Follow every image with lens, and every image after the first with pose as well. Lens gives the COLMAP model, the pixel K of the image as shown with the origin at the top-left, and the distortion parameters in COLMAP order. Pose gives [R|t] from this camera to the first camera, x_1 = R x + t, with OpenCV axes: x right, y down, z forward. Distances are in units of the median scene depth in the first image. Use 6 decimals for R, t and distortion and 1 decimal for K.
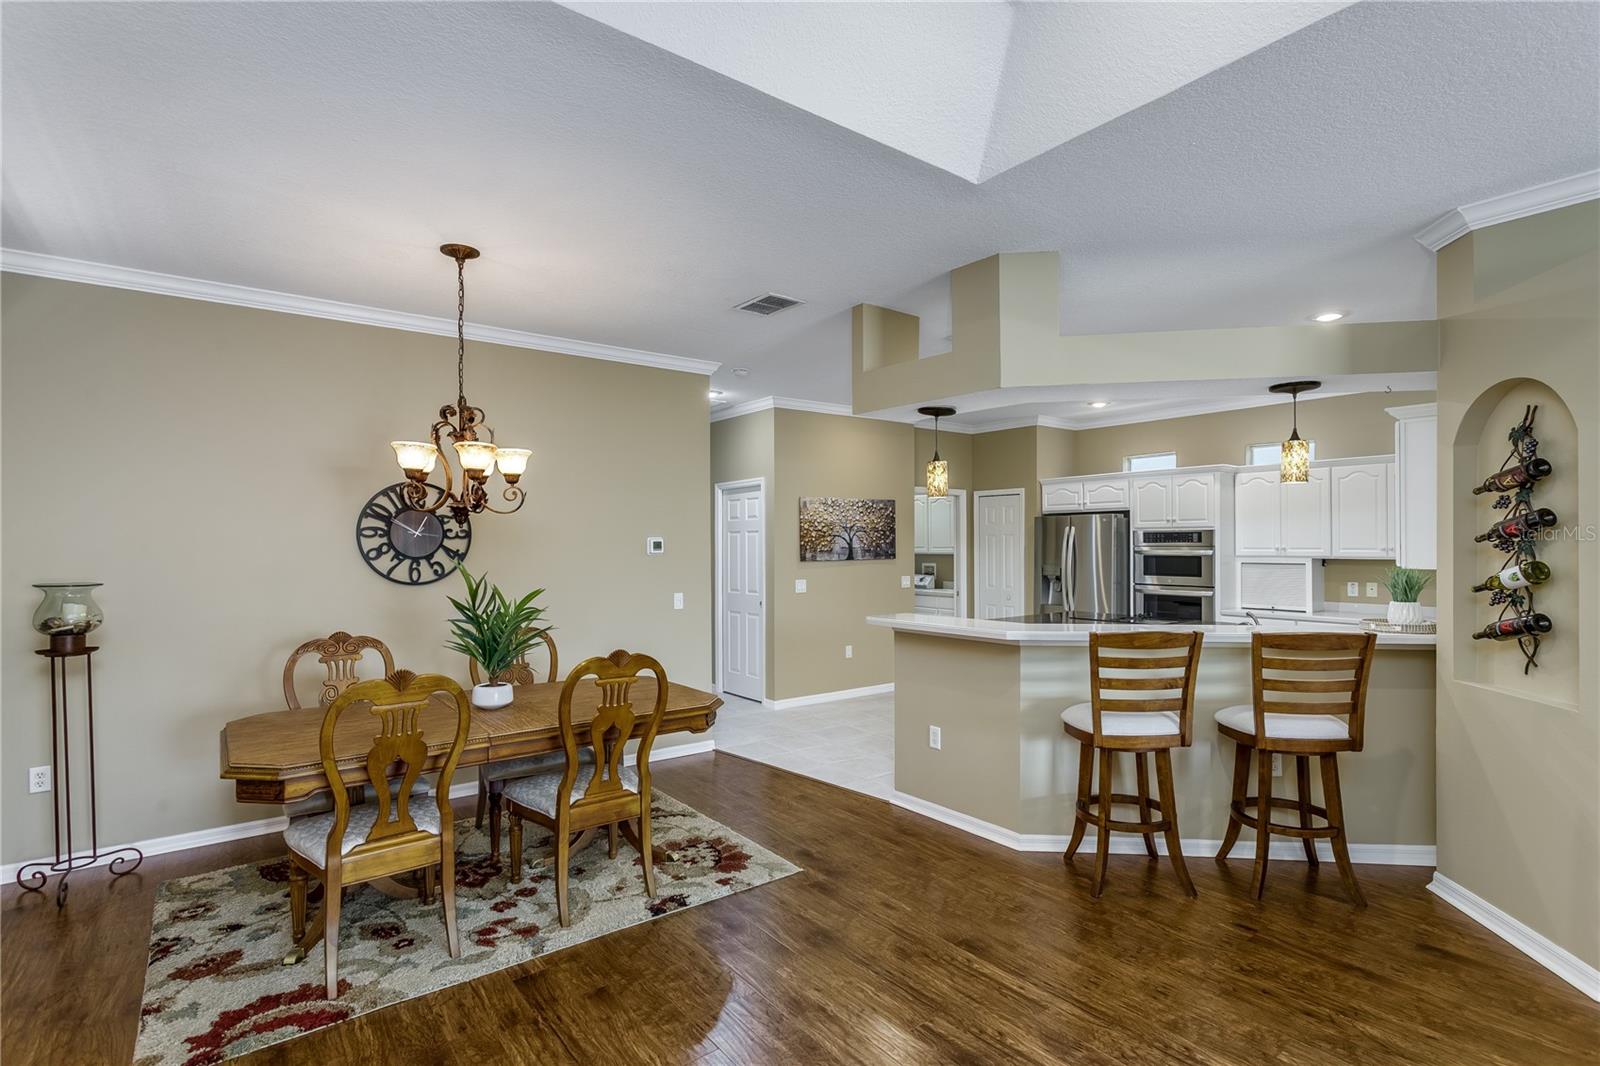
lens RADIAL K [[777.0, 0, 815.1], [0, 777.0, 542.1], [0, 0, 1]] dist [0.001320, 0.001807]
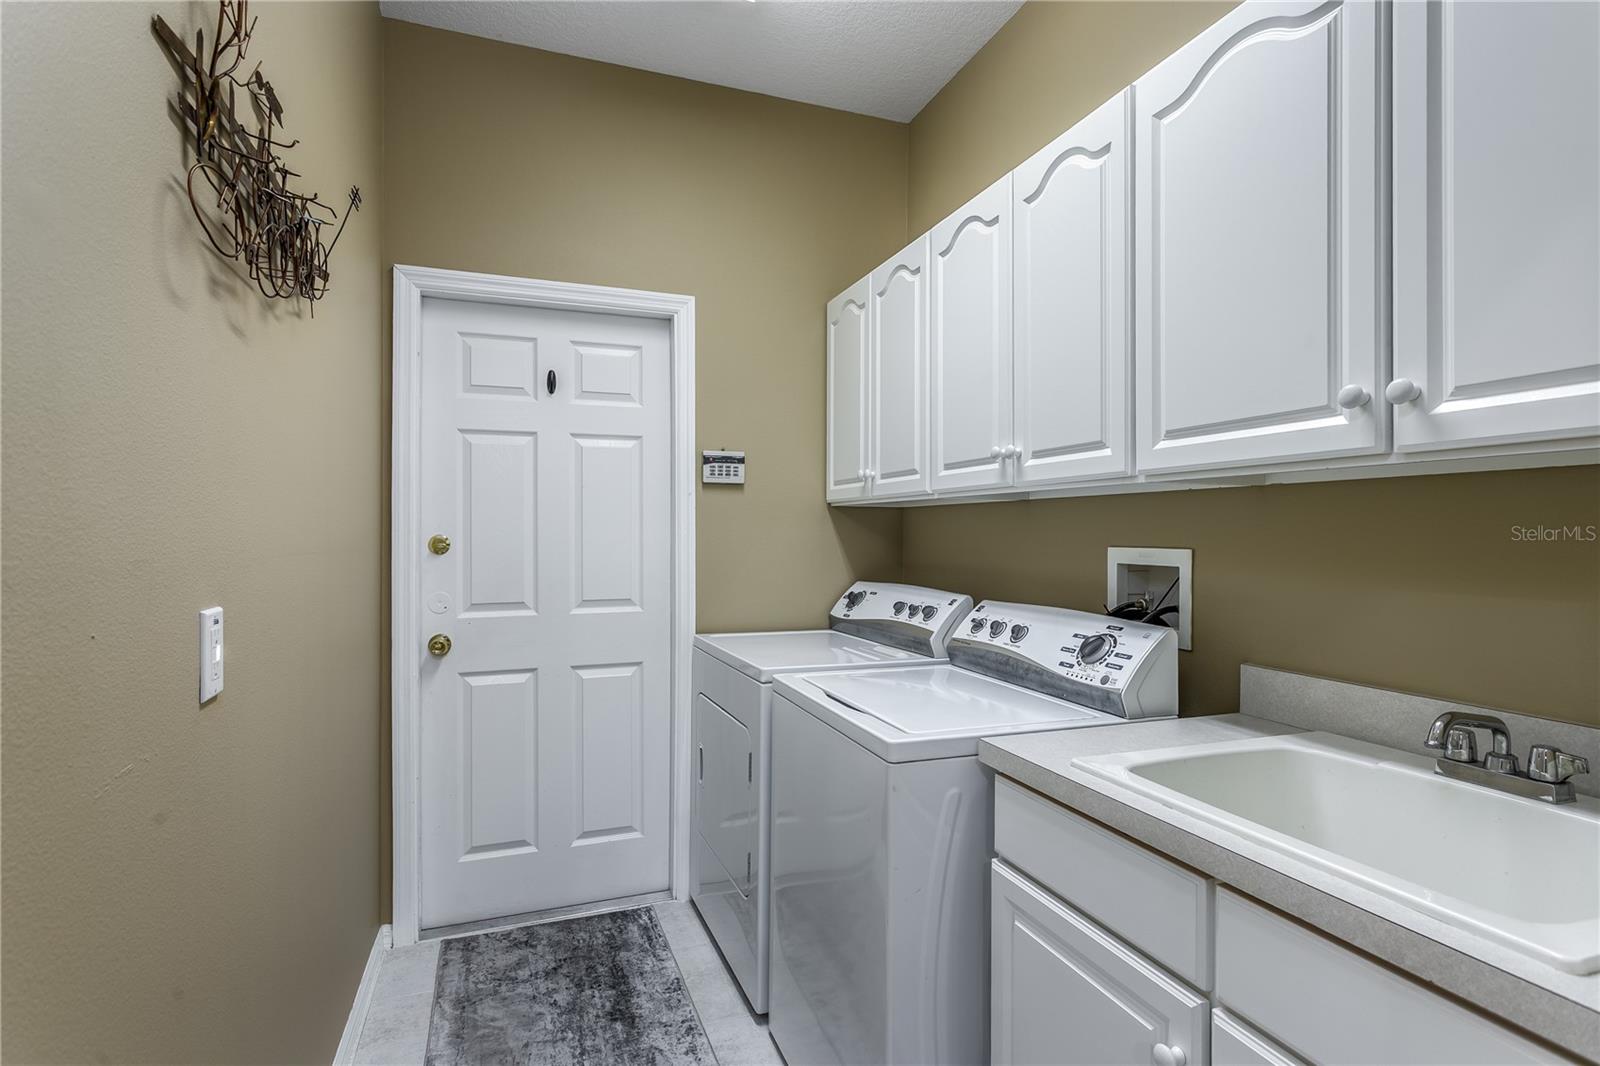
lens RADIAL K [[777.0, 0, 798.4], [0, 777.0, 534.0], [0, 0, 1]] dist [0.001320, 0.001807]
pose [[0.955055, 0.008970, -0.296293, 0.289852], [-0.008957, 0.999959, 0.001402, 0.056180], [0.296293, 0.001315, 0.955096, 1.894243]]
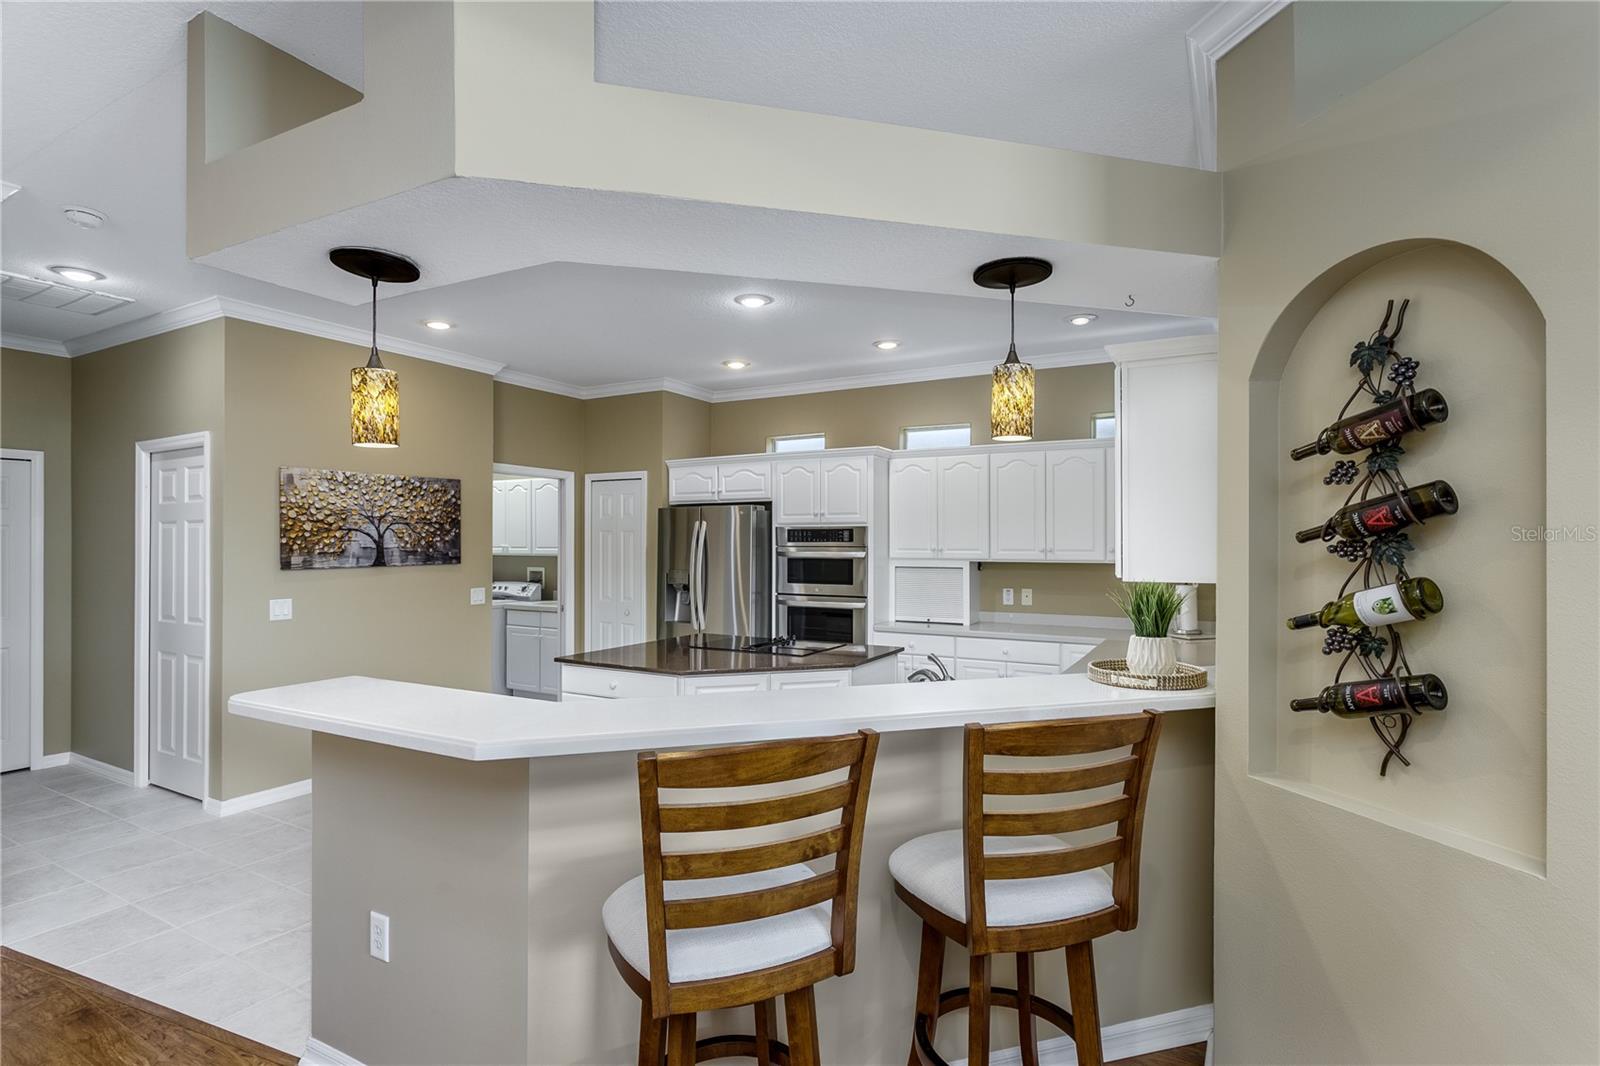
lens RADIAL K [[777.0, 0, 793.5], [0, 777.0, 534.9], [0, 0, 1]] dist [0.001320, 0.001807]
pose [[0.922757, 0.007347, 0.385312, 0.197999], [-0.004342, 0.999953, -0.008668, 0.000542], [-0.385358, 0.006325, 0.922745, 0.428584]]
